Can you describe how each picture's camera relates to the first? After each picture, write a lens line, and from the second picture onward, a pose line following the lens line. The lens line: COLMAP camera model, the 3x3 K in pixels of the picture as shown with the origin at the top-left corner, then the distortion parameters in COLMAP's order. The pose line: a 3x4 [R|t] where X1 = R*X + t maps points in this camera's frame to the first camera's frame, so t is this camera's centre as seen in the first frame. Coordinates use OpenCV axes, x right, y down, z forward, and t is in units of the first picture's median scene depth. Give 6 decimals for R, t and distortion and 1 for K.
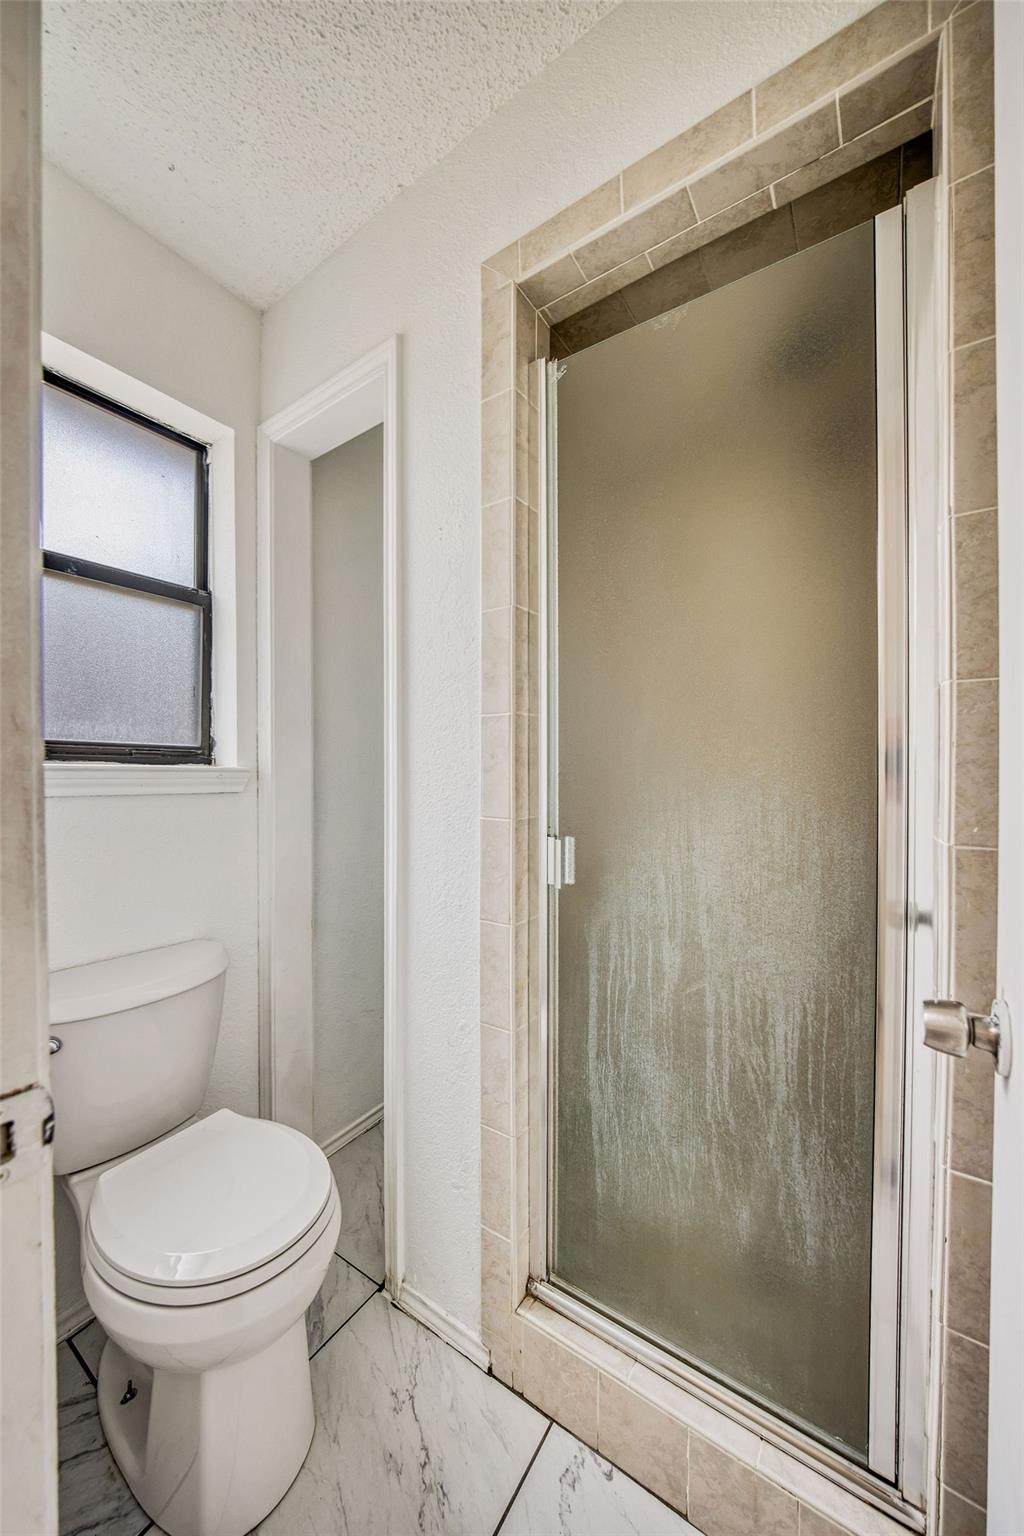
lens RADIAL K [[552.9, 0, 506.2], [0, 552.9, 772.9], [0, 0, 1]] dist [-0.003068, -0.000178]
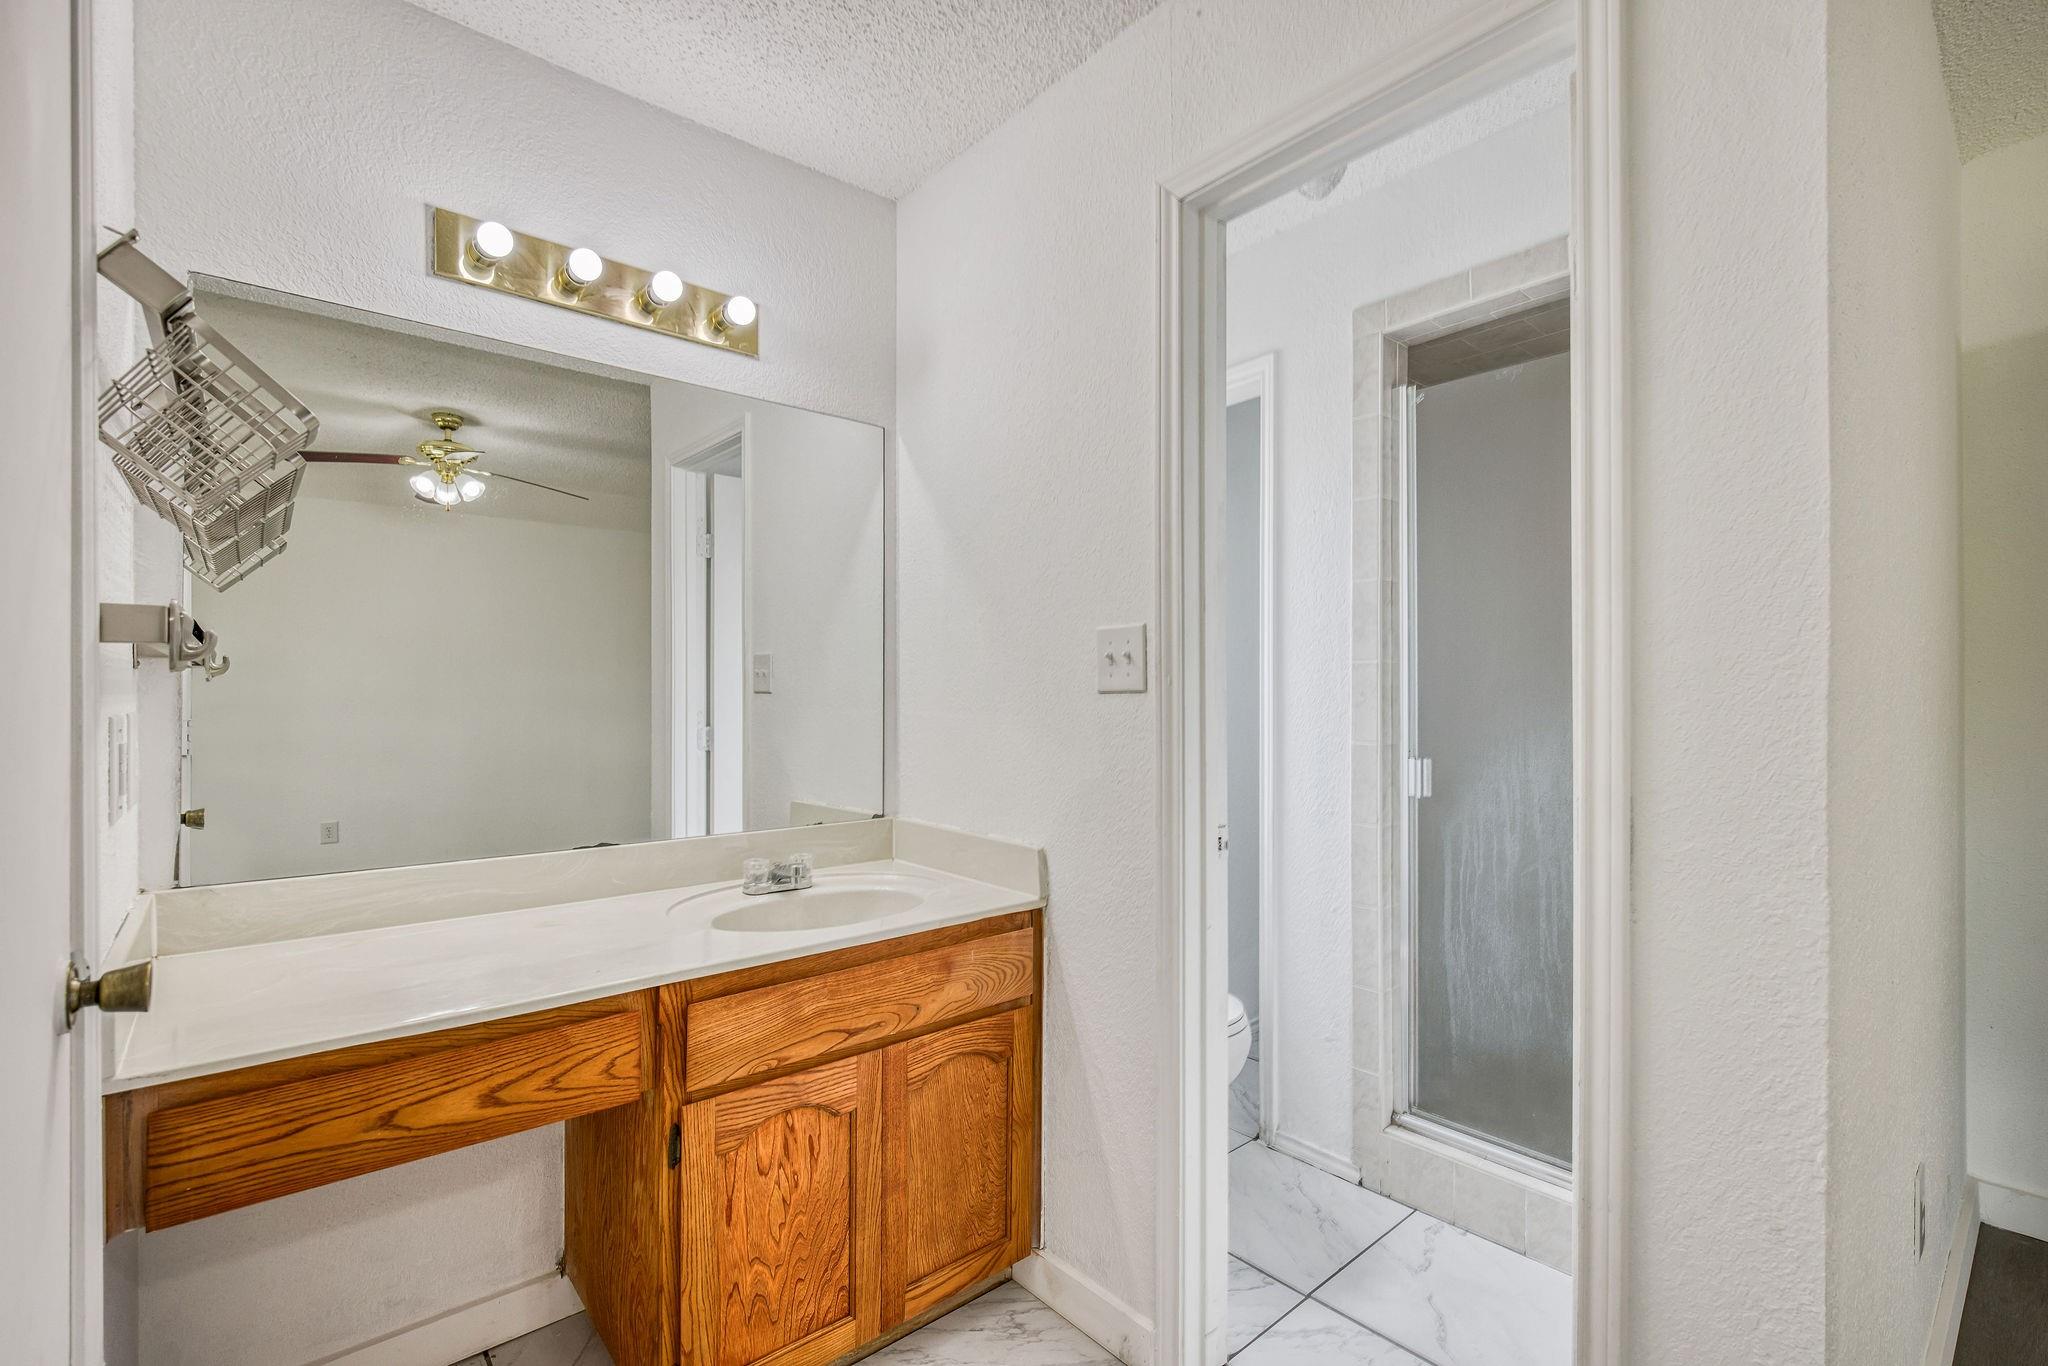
lens RADIAL K [[925.8, 0, 1038.6], [0, 925.8, 682.7], [0, 0, 1]] dist [0.004023, 0.000301]
pose [[0.970842, -0.000193, -0.239720, -0.242252], [-0.003716, 0.999867, -0.015855, -0.020615], [0.239692, 0.016283, 0.970713, -1.284511]]
